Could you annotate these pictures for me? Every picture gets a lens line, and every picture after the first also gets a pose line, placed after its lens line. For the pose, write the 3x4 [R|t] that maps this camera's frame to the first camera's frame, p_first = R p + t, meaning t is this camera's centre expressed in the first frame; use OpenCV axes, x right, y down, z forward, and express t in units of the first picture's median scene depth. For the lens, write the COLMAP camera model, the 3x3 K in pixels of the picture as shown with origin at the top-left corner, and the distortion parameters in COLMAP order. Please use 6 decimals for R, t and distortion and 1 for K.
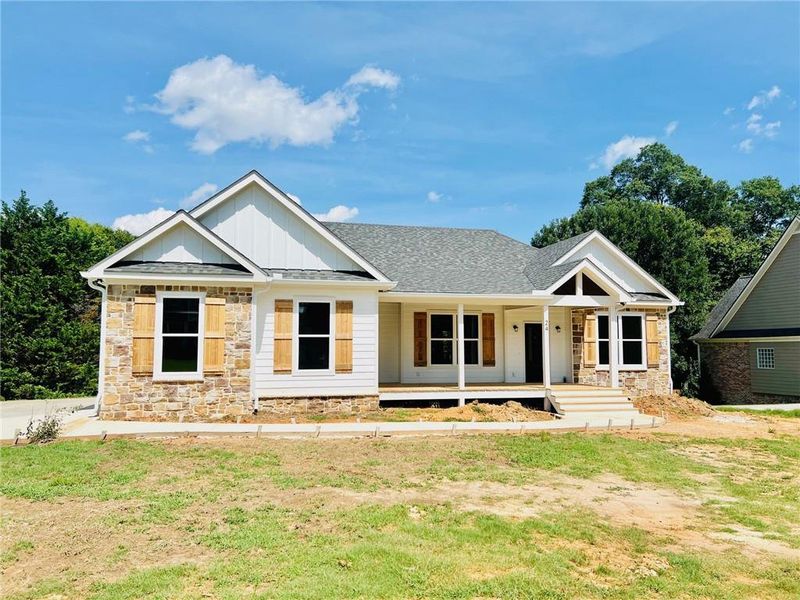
lens RADIAL K [[602.2, 0, 399.9], [0, 602.2, 303.3], [0, 0, 1]] dist [0.057604, -0.063723]
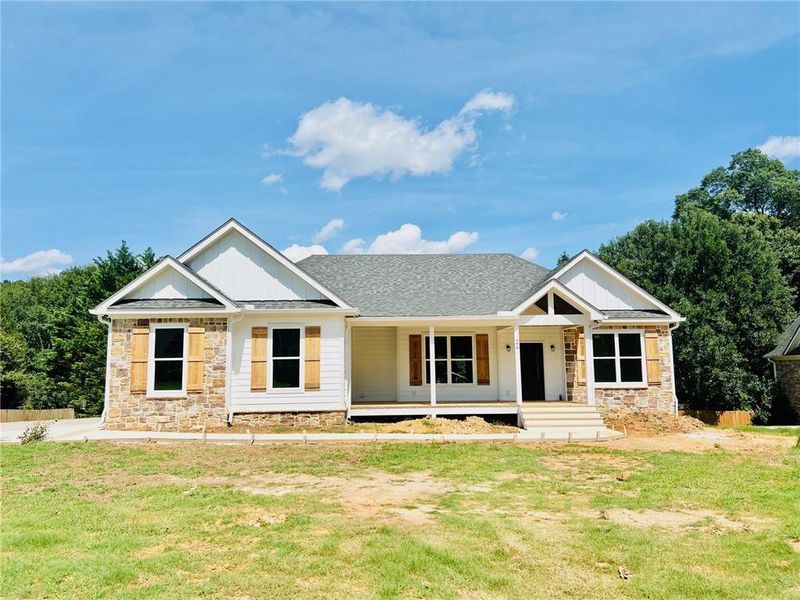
lens RADIAL K [[602.2, 0, 399.9], [0, 602.2, 303.3], [0, 0, 1]] dist [0.057604, -0.063723]
pose [[0.980081, -0.036534, -0.195211, 0.292428], [0.028251, 0.998585, -0.045051, 0.007923], [0.196580, 0.038638, 0.979726, -0.079893]]
